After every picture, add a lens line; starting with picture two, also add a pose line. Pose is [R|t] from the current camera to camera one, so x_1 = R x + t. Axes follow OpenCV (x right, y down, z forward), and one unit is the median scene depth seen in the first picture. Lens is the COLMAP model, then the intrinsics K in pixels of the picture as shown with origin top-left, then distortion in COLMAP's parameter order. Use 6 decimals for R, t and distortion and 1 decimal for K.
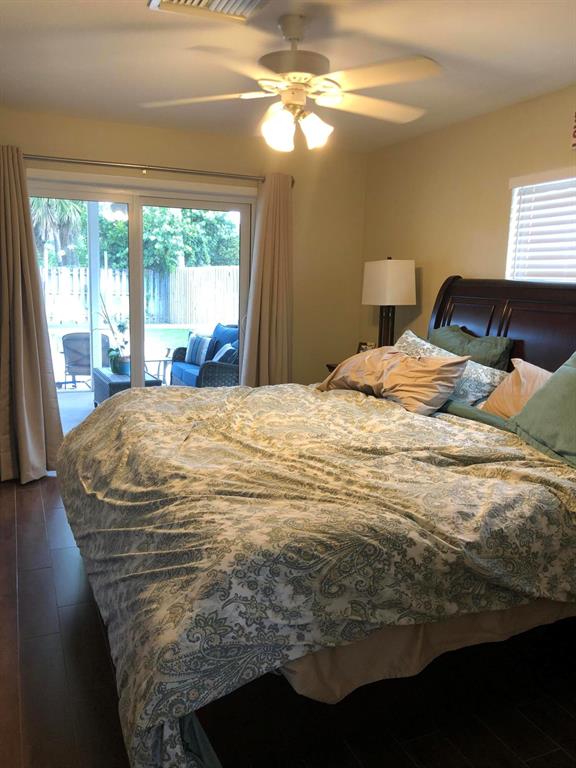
lens RADIAL K [[628.6, 0, 288.2], [0, 628.6, 385.4], [0, 0, 1]] dist [0.017589, 0.000449]
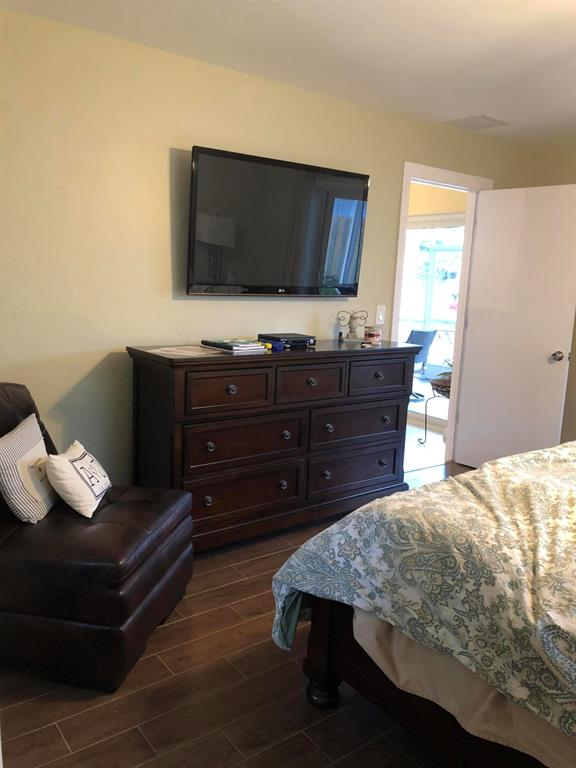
lens RADIAL K [[628.6, 0, 287.8], [0, 628.6, 382.7], [0, 0, 1]] dist [0.017589, 0.000449]
pose [[0.240373, 0.150653, -0.958918, 0.936443], [-0.207341, 0.973051, 0.100899, -0.045844], [0.948278, 0.174569, 0.265132, 0.467979]]
